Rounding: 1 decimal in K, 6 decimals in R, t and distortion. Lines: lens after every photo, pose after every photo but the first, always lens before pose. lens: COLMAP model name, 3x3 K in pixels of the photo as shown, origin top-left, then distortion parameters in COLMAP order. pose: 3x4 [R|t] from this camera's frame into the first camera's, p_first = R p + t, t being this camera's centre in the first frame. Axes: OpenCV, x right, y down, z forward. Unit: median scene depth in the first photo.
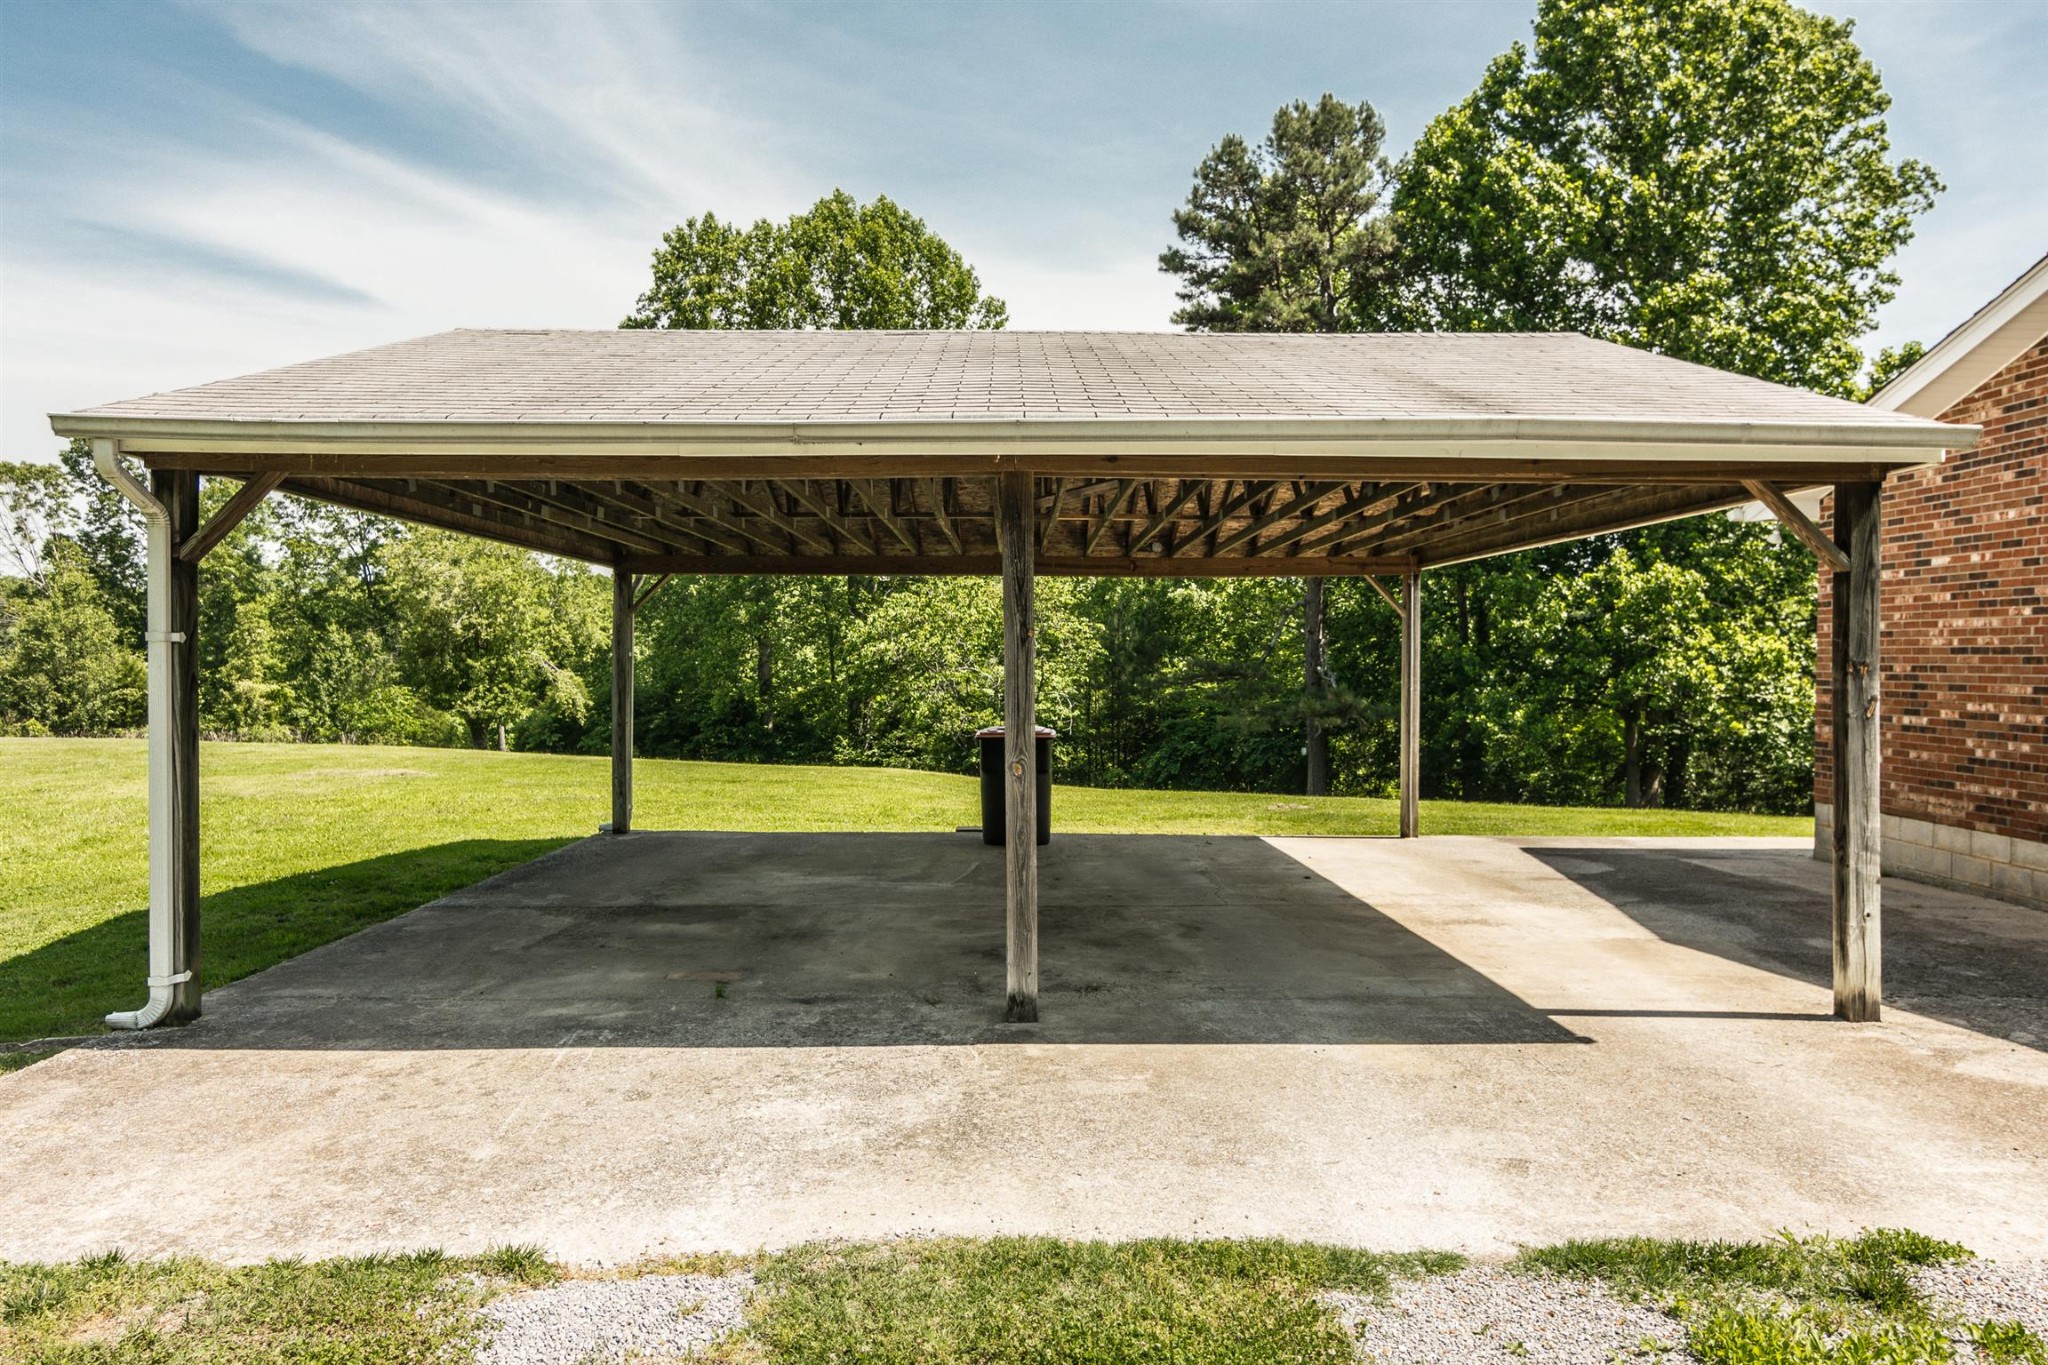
lens RADIAL K [[983.6, 0, 1029.7], [0, 983.6, 679.4], [0, 0, 1]] dist [0.001981, 0.001720]
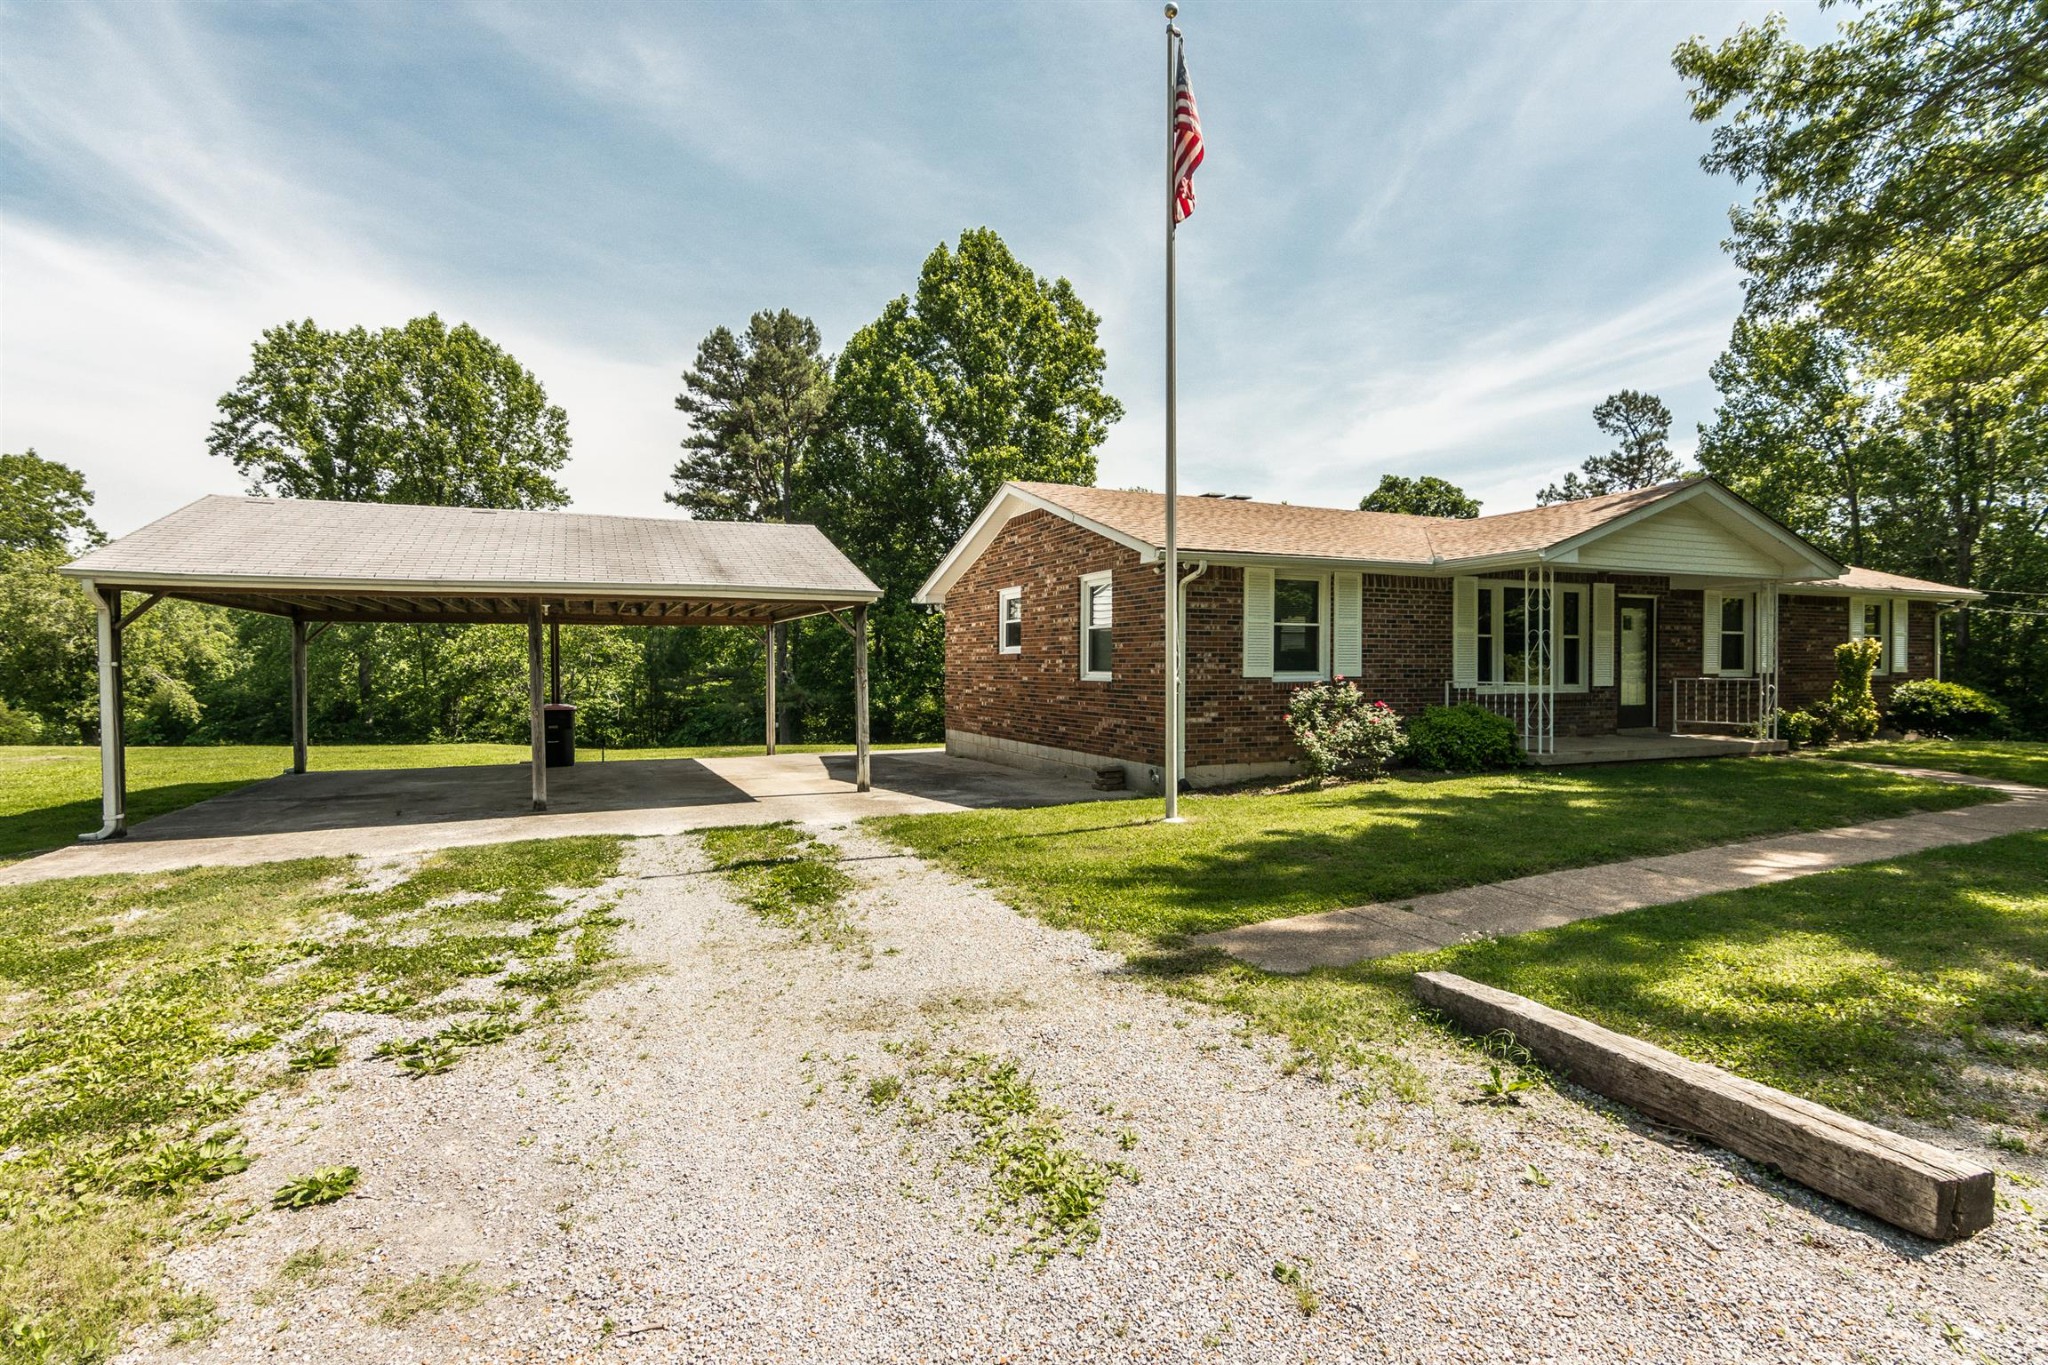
lens RADIAL K [[983.6, 0, 1029.7], [0, 983.6, 679.4], [0, 0, 1]] dist [0.001981, 0.001720]
pose [[0.930585, -0.014396, 0.365792, 0.074373], [0.016188, 0.999867, -0.001832, 0.008982], [-0.365717, 0.007626, 0.930695, -0.559123]]
